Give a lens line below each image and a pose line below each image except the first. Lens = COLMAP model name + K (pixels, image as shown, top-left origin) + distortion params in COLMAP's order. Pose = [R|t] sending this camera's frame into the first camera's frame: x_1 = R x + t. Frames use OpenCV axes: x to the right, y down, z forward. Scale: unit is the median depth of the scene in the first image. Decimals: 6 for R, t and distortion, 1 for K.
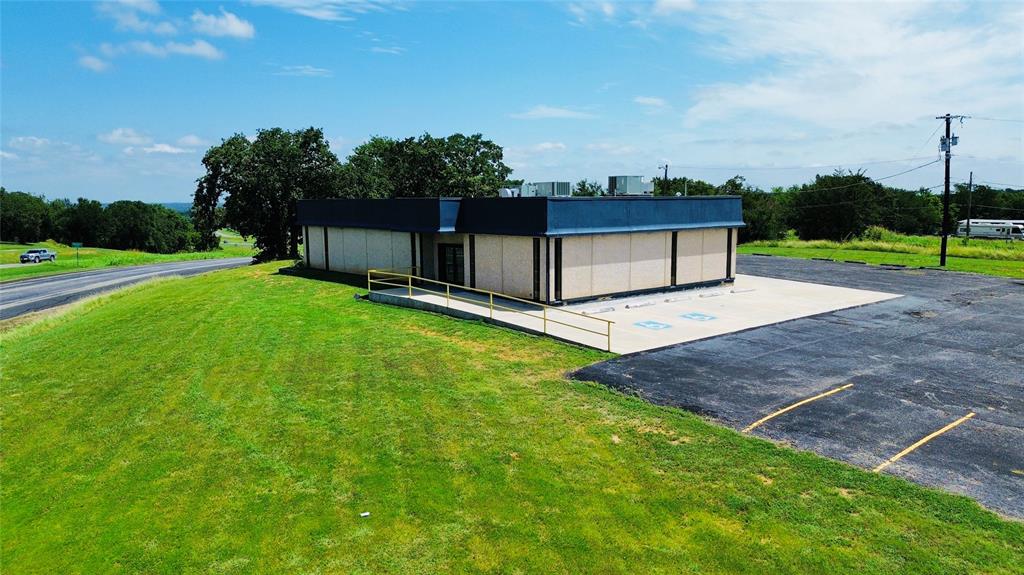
lens RADIAL K [[728.4, 0, 512.0], [0, 728.4, 287.5], [0, 0, 1]] dist [-0.002591, -0.003819]
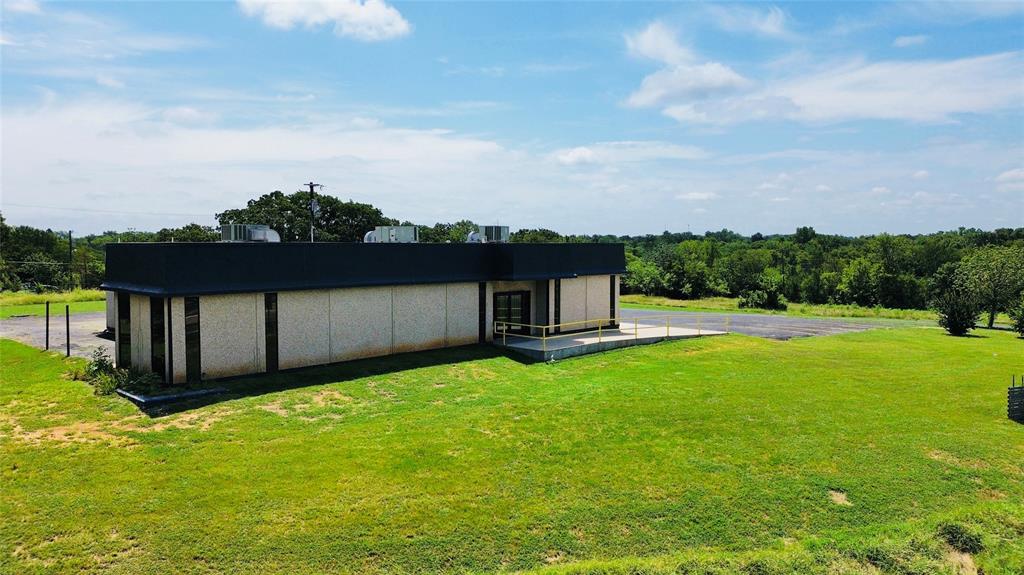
lens RADIAL K [[728.4, 0, 512.0], [0, 728.4, 287.5], [0, 0, 1]] dist [-0.002591, -0.003819]
pose [[-0.061806, -0.053486, 0.996654, -0.961397], [0.122877, 0.990559, 0.060779, -0.115857], [-0.990495, 0.126222, -0.054650, 1.007880]]
